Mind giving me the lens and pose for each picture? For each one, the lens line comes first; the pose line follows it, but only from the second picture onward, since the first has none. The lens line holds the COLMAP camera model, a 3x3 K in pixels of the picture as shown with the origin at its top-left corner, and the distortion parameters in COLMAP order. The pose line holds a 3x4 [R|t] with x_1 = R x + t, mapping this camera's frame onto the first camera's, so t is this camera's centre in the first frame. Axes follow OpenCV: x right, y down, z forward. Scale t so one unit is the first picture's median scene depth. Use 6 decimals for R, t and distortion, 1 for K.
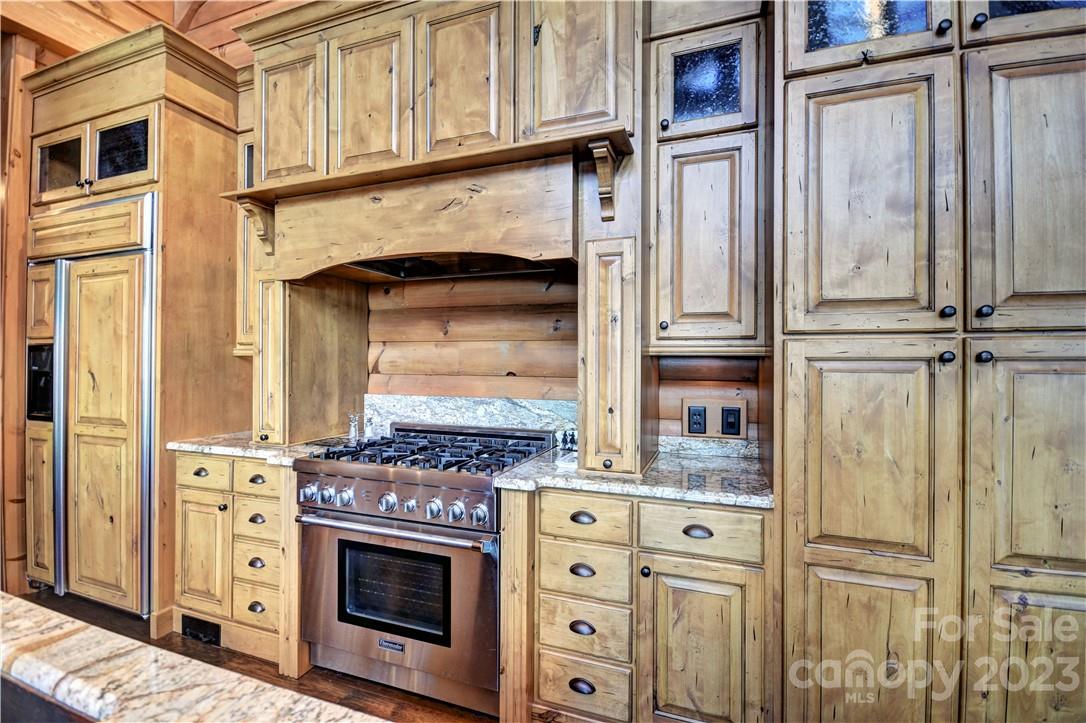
lens RADIAL K [[474.8, 0, 544.1], [0, 474.8, 357.2], [0, 0, 1]] dist [-0.011921, -0.003749]
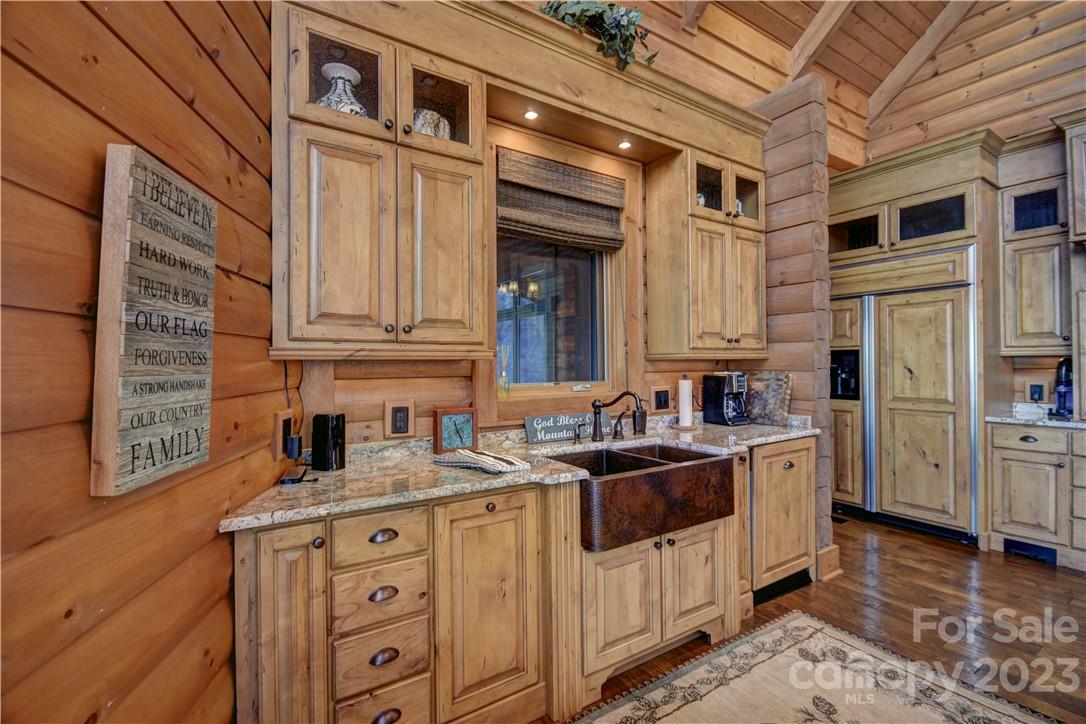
lens RADIAL K [[474.8, 0, 547.3], [0, 474.8, 360.3], [0, 0, 1]] dist [-0.011921, -0.003749]
pose [[0.793524, -0.012542, -0.608410, -0.996911], [0.010856, 0.999920, -0.006455, 0.004408], [0.608443, -0.001483, 0.793597, -0.957901]]
